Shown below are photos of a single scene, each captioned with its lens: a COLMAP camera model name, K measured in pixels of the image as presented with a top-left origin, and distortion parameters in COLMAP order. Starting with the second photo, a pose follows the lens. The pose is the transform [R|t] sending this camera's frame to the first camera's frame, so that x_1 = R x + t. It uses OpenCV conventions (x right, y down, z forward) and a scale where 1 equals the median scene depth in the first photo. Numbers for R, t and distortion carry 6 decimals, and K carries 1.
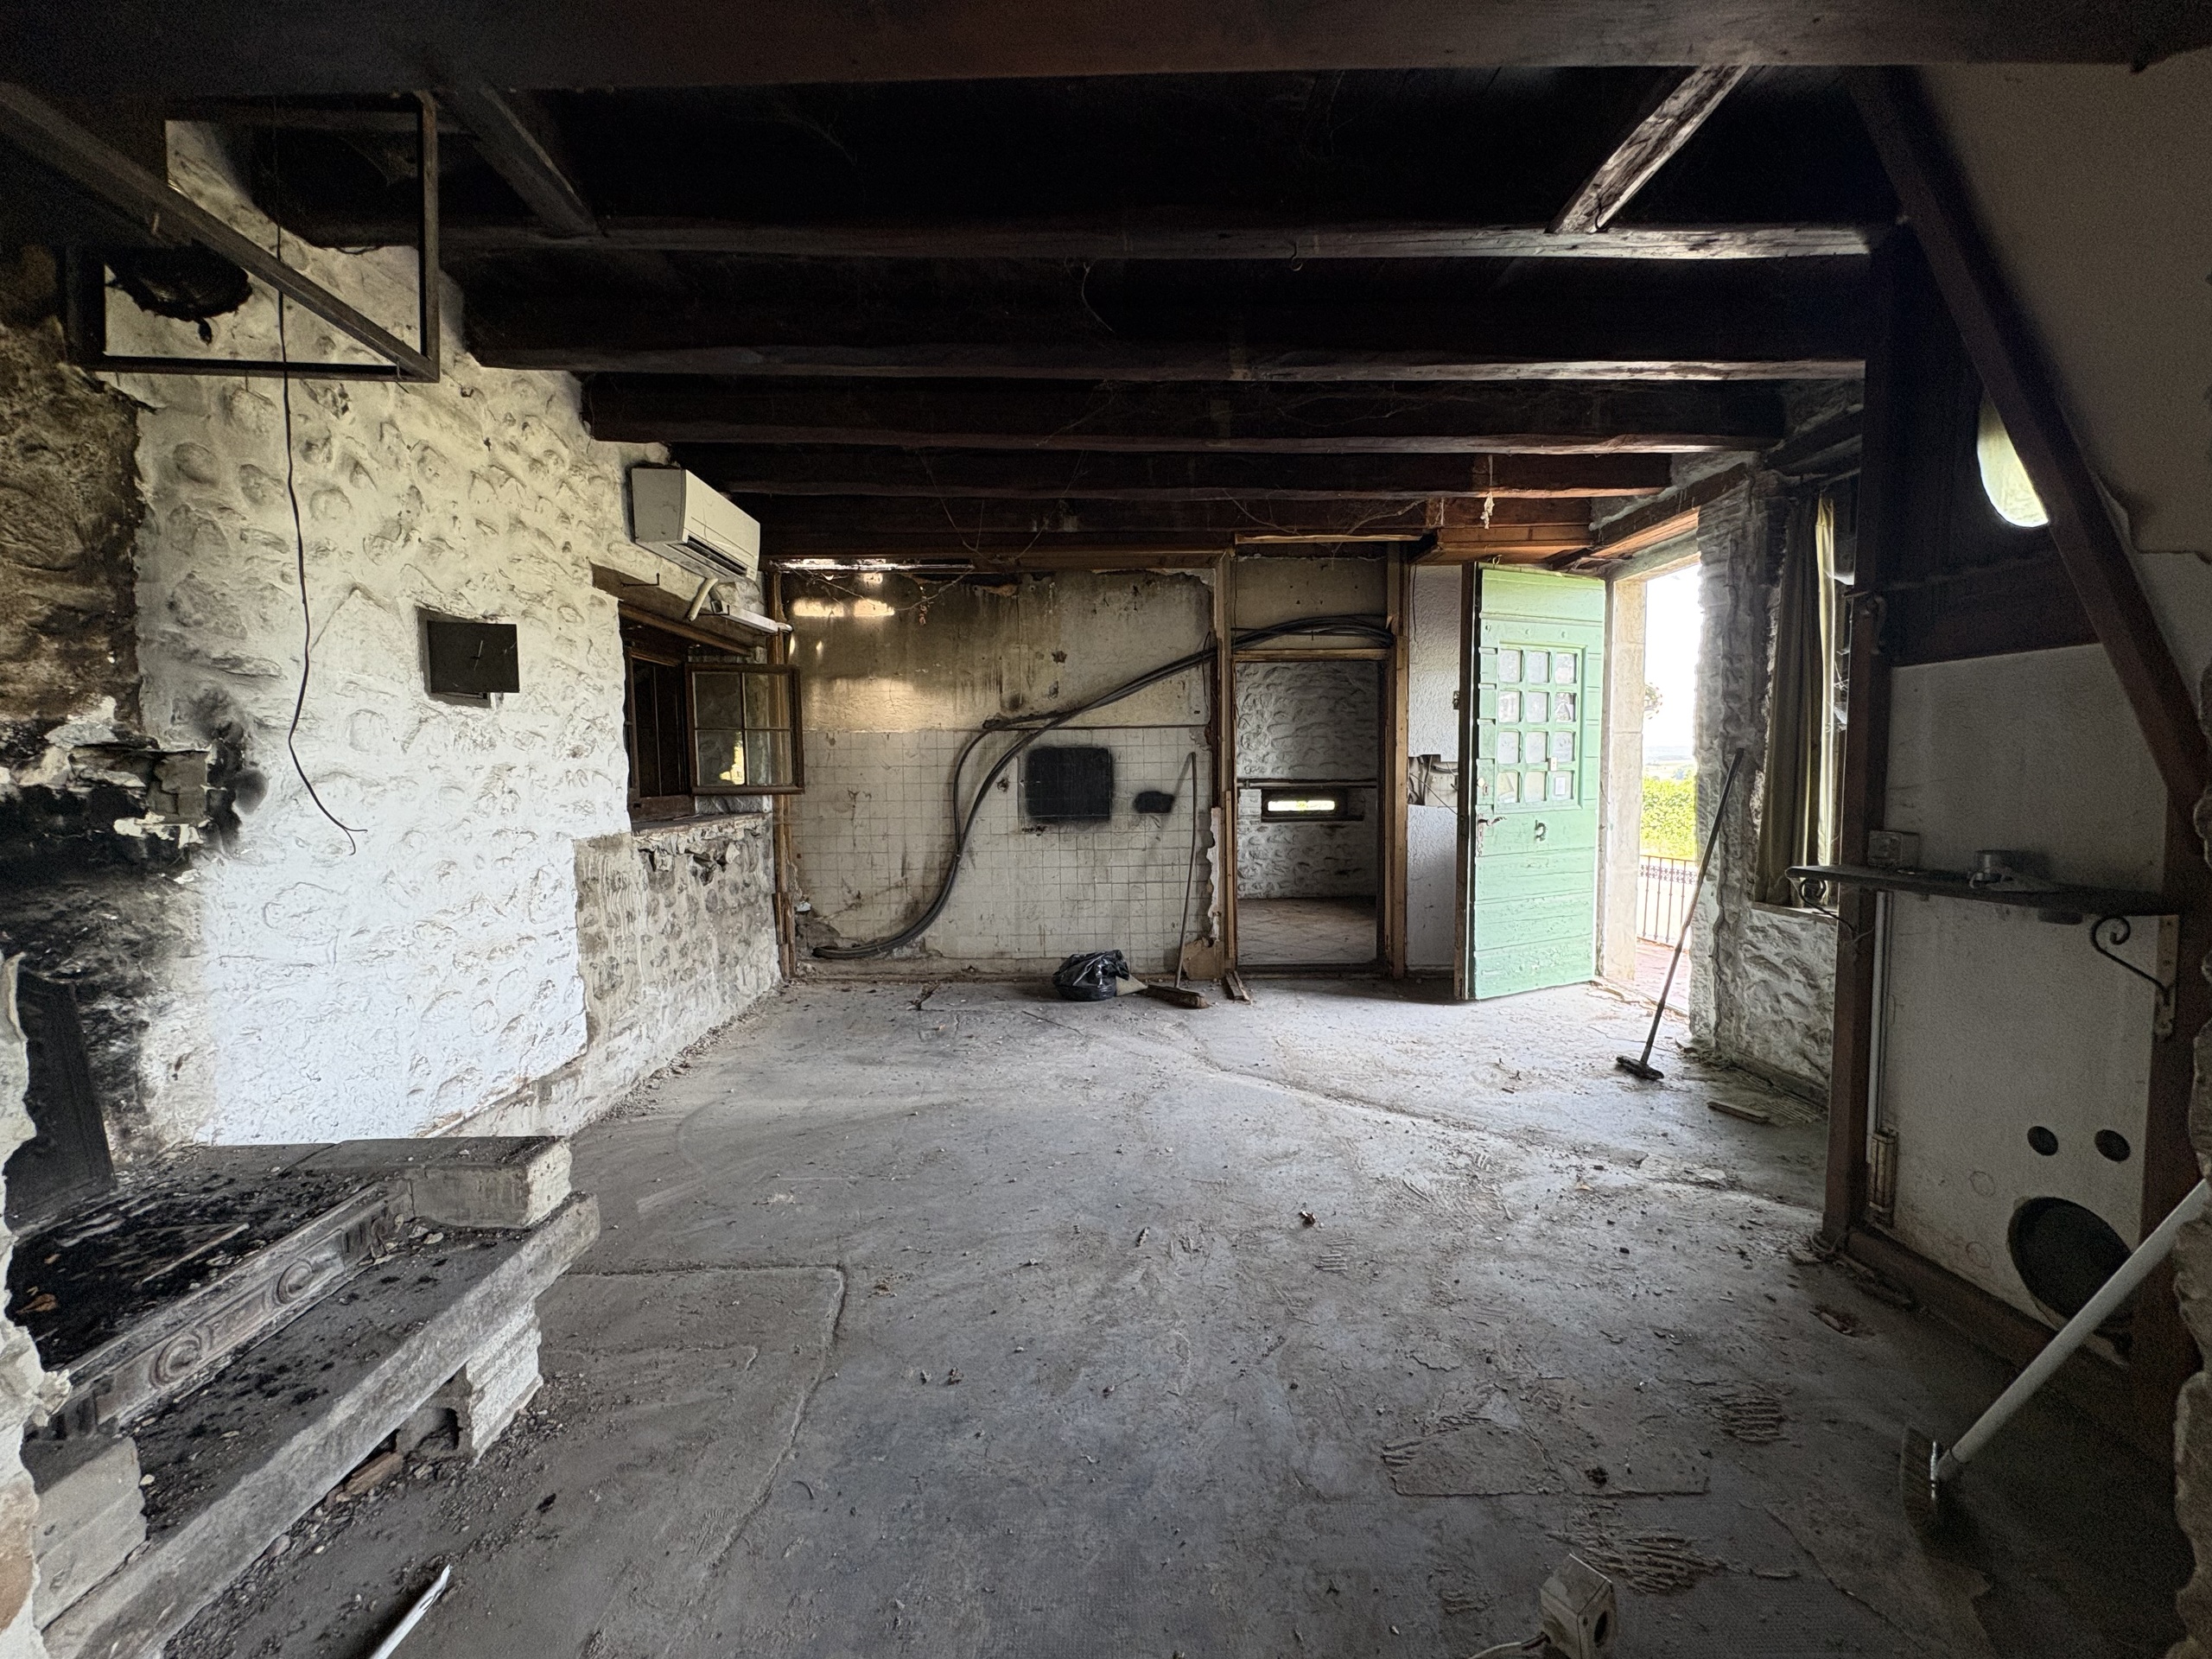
lens RADIAL K [[893.8, 0, 1112.9], [0, 893.8, 833.5], [0, 0, 1]] dist [-0.009855, -0.000047]
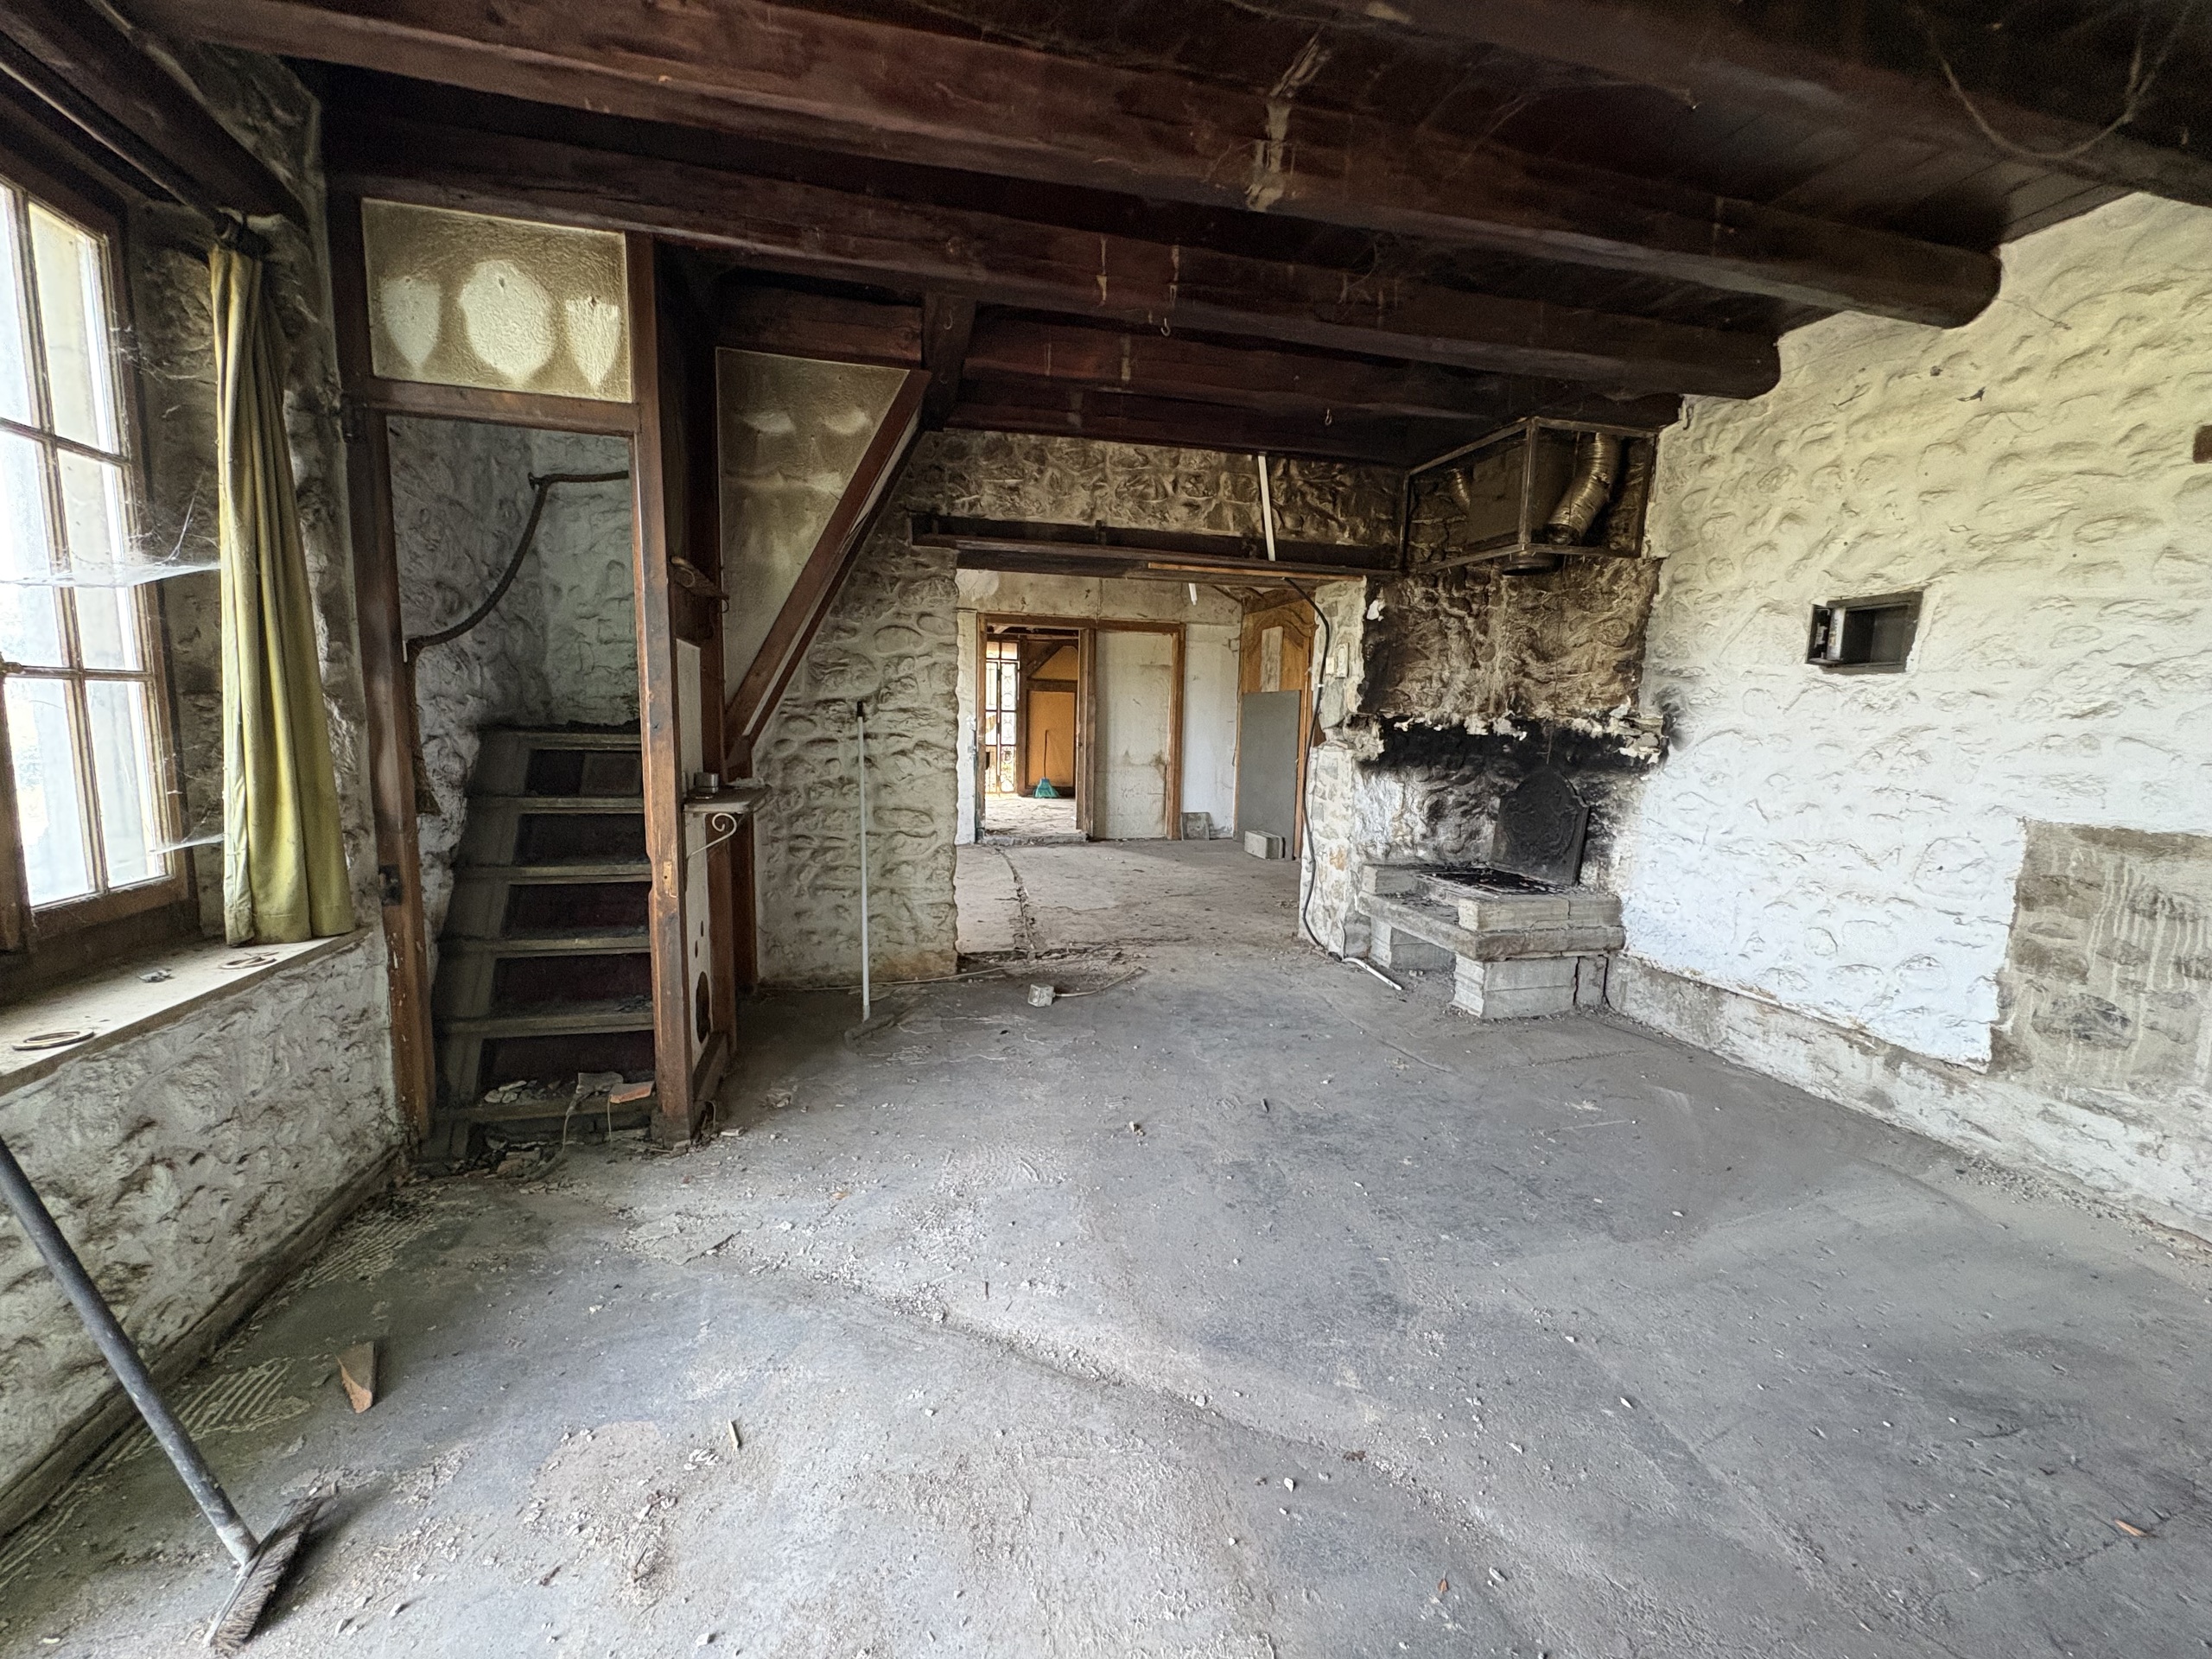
lens RADIAL K [[893.8, 0, 1112.9], [0, 893.8, 833.5], [0, 0, 1]] dist [-0.009855, -0.000047]
pose [[-0.975149, 0.017031, -0.220894, 0.638772], [-0.027152, 0.980338, 0.195447, -0.190260], [0.219880, 0.196588, -0.955513, 2.611490]]
